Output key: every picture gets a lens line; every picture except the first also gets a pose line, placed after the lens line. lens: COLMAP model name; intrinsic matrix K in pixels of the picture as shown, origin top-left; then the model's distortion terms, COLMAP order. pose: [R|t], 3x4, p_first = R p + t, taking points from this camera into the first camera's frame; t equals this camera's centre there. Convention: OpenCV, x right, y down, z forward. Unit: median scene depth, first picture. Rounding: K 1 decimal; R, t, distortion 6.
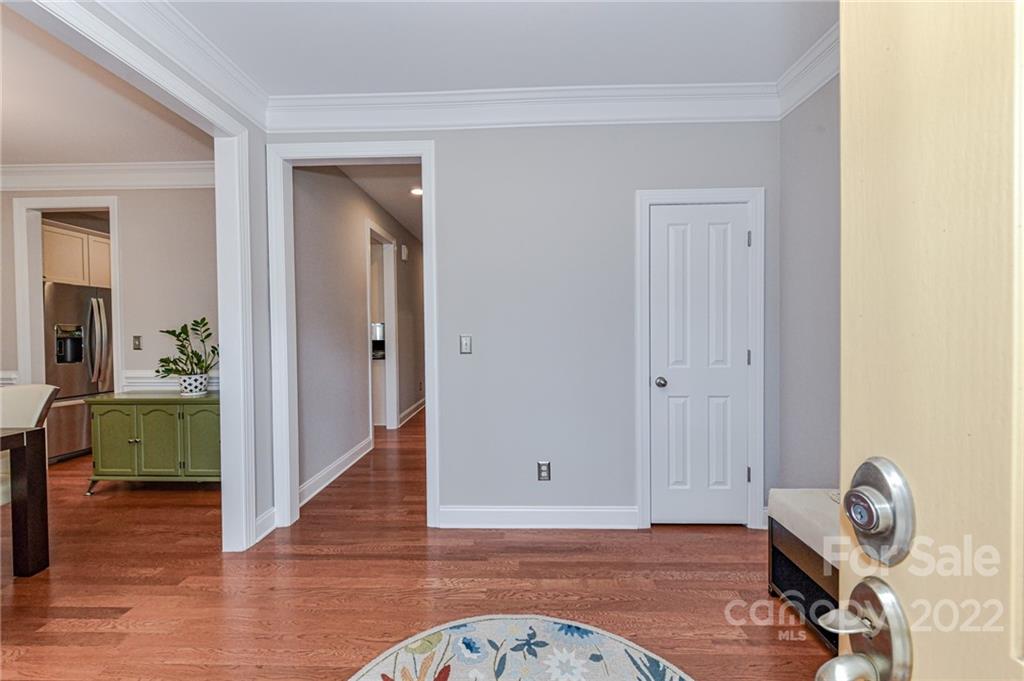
lens RADIAL K [[405.6, 0, 508.5], [0, 405.6, 336.5], [0, 0, 1]] dist [0.003602, -0.000488]
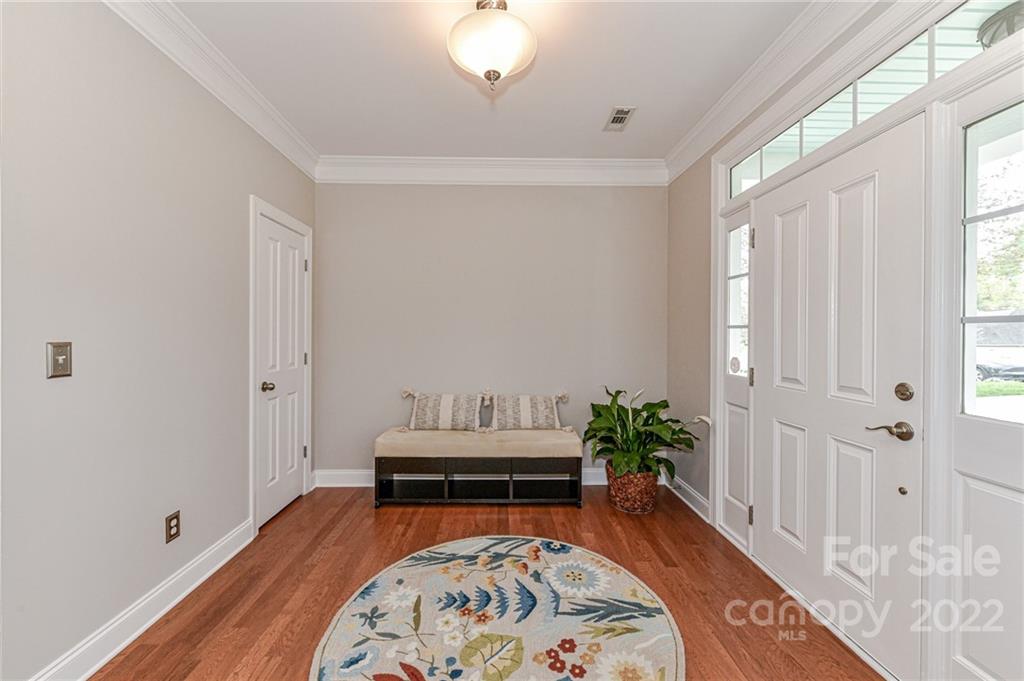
lens RADIAL K [[405.6, 0, 509.5], [0, 405.6, 338.8], [0, 0, 1]] dist [0.003602, -0.000488]
pose [[-0.069701, 0.006033, 0.997550, -0.945599], [0.011739, 0.999917, -0.005227, 0.002364], [-0.997499, 0.011346, -0.069766, 0.598005]]
